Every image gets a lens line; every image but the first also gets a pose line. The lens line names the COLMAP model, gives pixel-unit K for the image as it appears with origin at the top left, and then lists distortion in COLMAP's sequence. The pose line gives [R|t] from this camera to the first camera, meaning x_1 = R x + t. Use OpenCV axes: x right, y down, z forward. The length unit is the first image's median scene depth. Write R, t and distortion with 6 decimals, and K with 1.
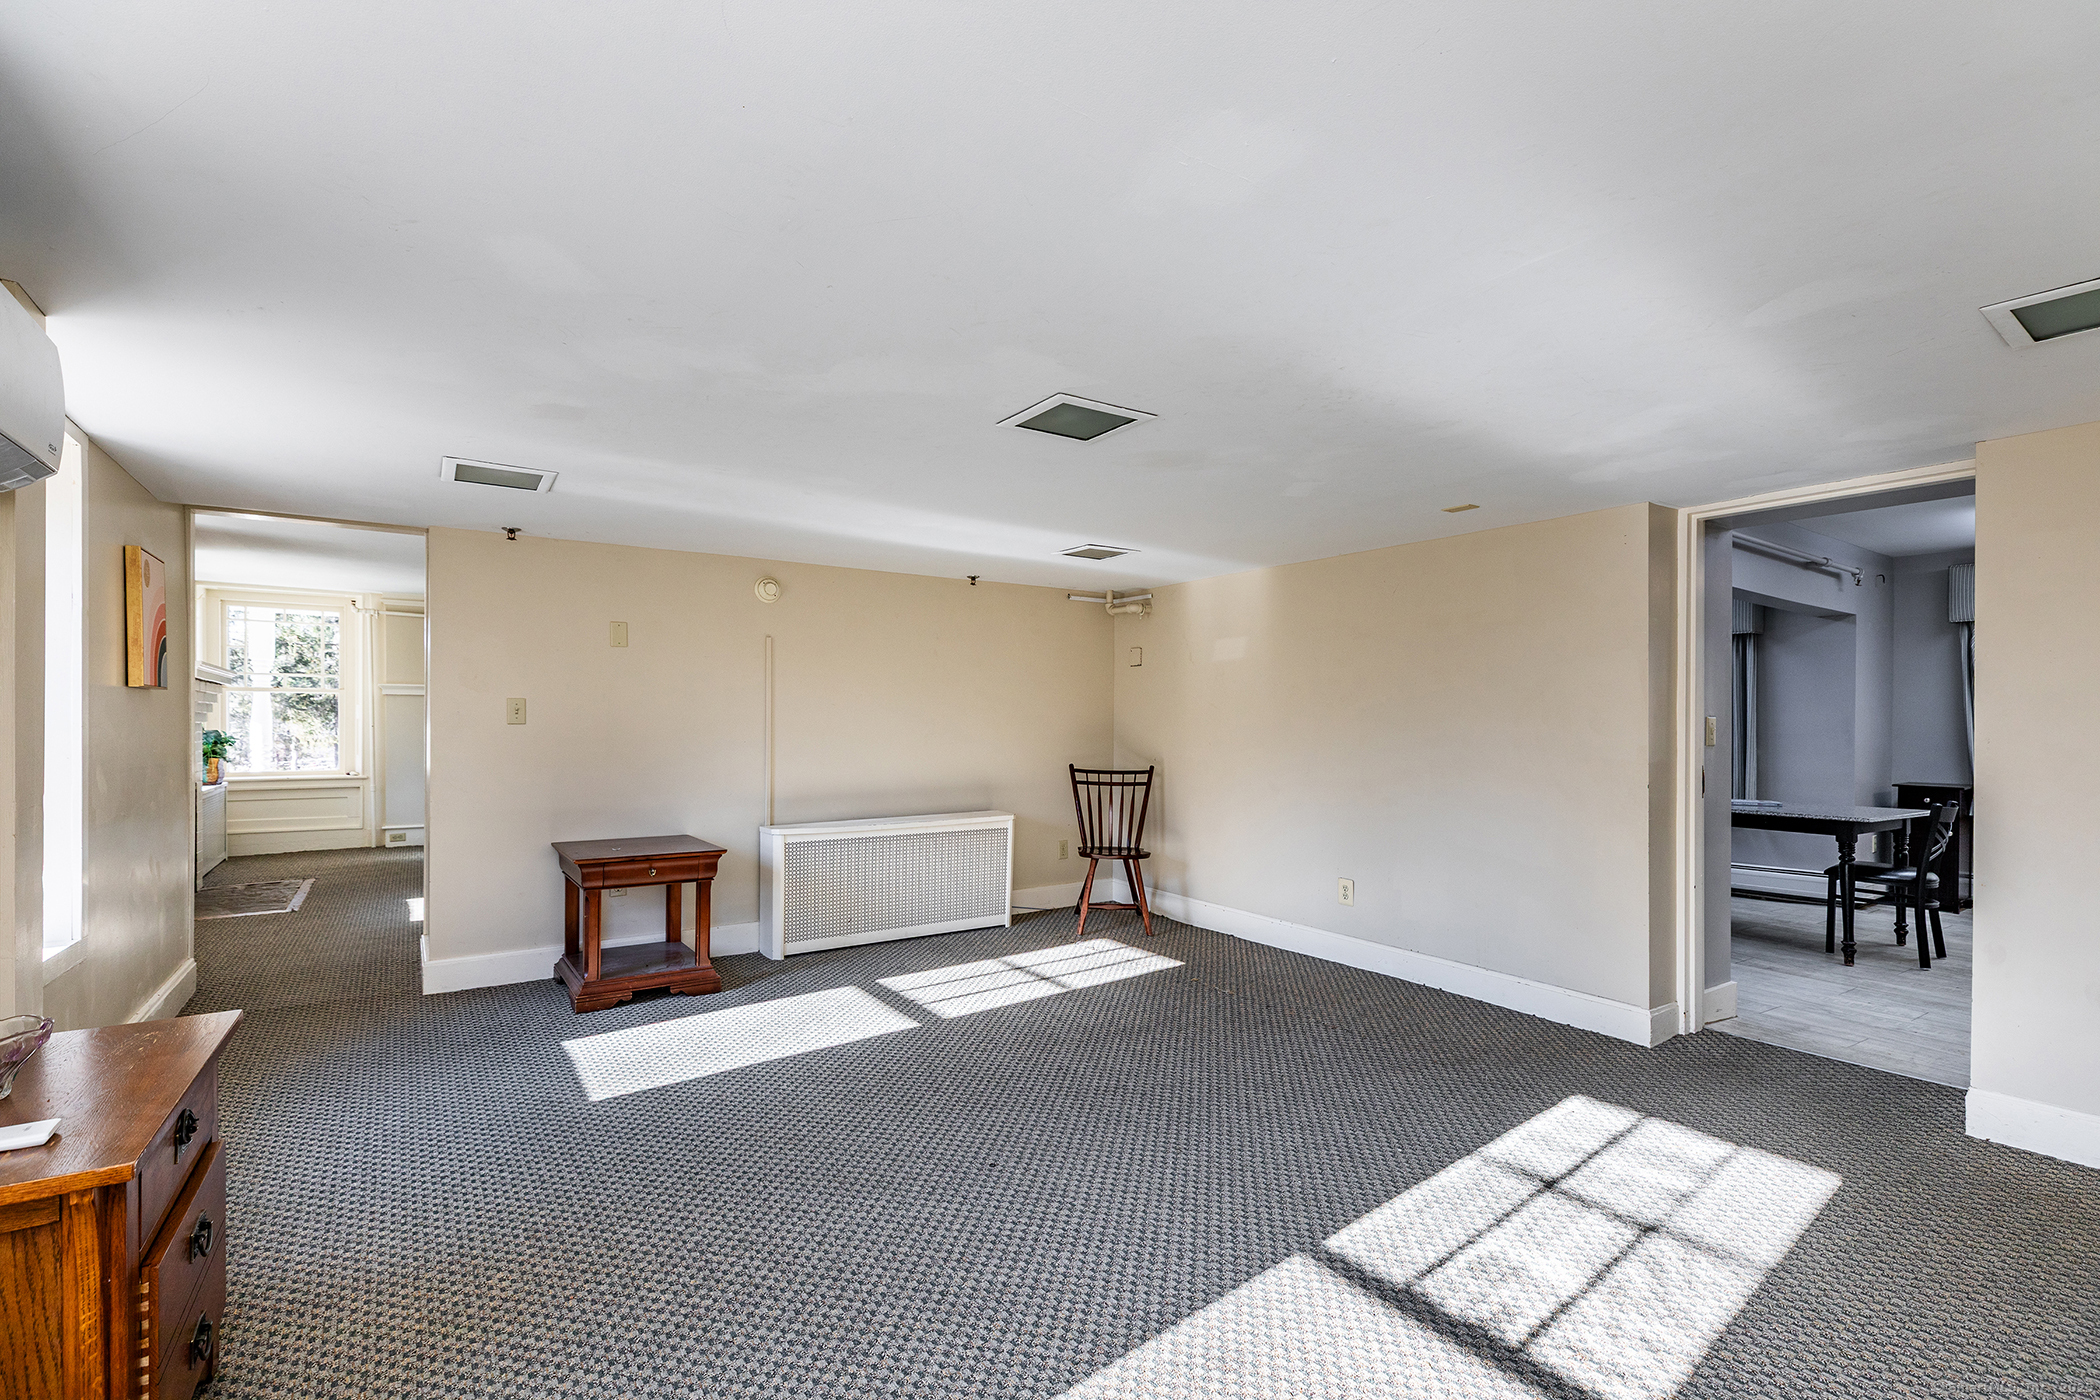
lens RADIAL K [[950.1, 0, 1052.3], [0, 950.1, 723.8], [0, 0, 1]] dist [-0.000311, -0.000083]
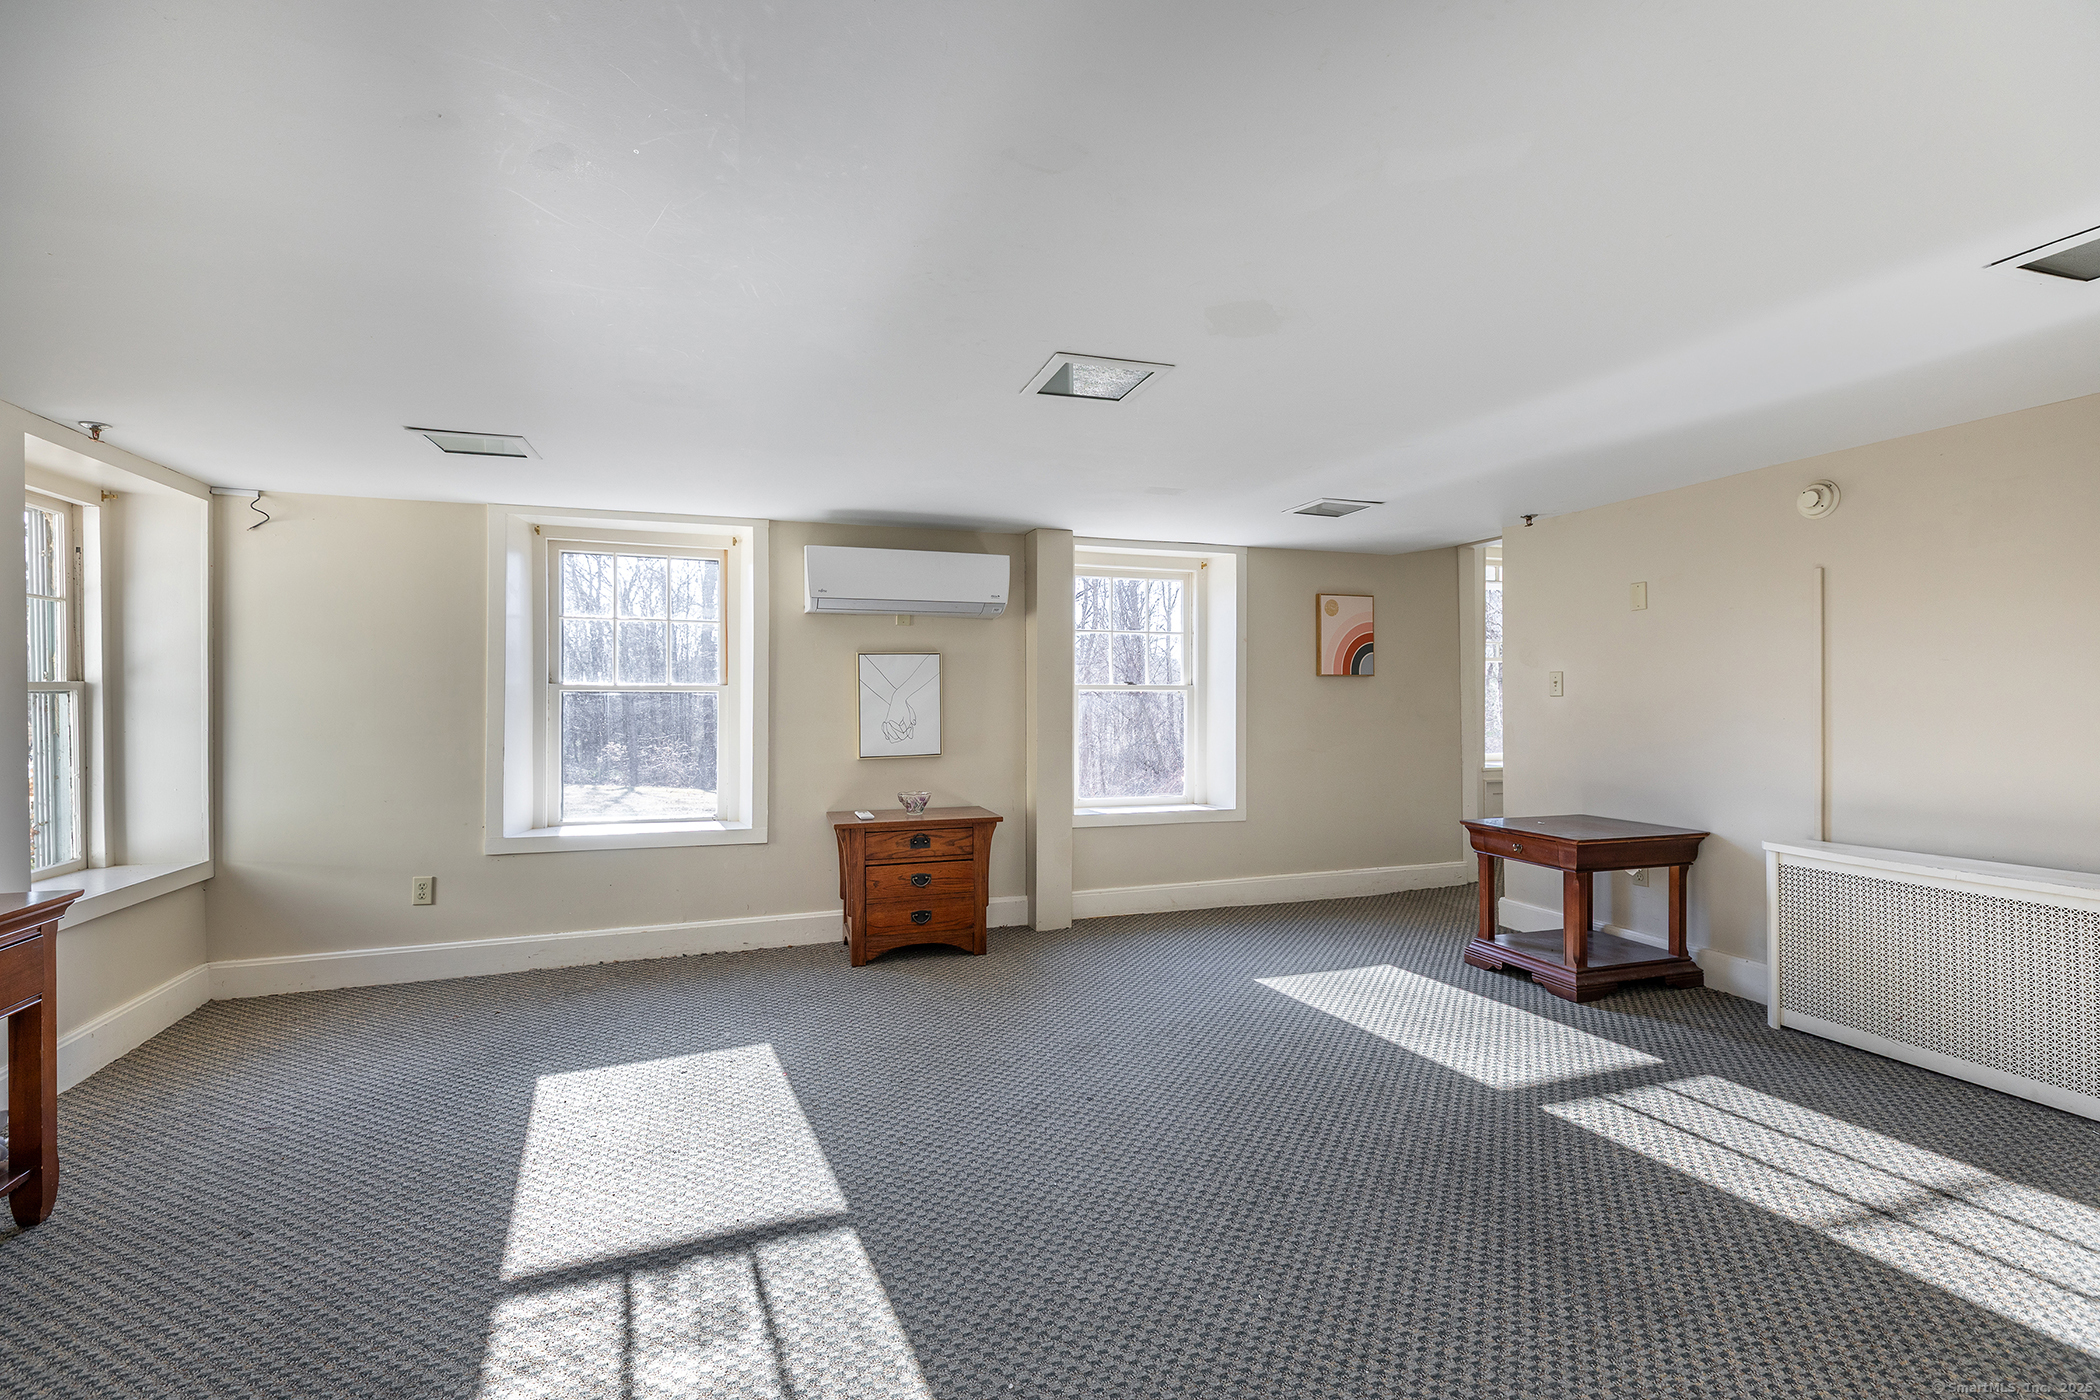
lens RADIAL K [[932.4, 0, 1050.0], [0, 932.4, 700.0], [0, 0, 1]] dist [-0.000543, -0.000260]
pose [[-0.258178, 0.000539, -0.966097, 0.622271], [0.000171, 1.000000, 0.000512, 0.004222], [0.966097, -0.000033, -0.258178, 0.780008]]
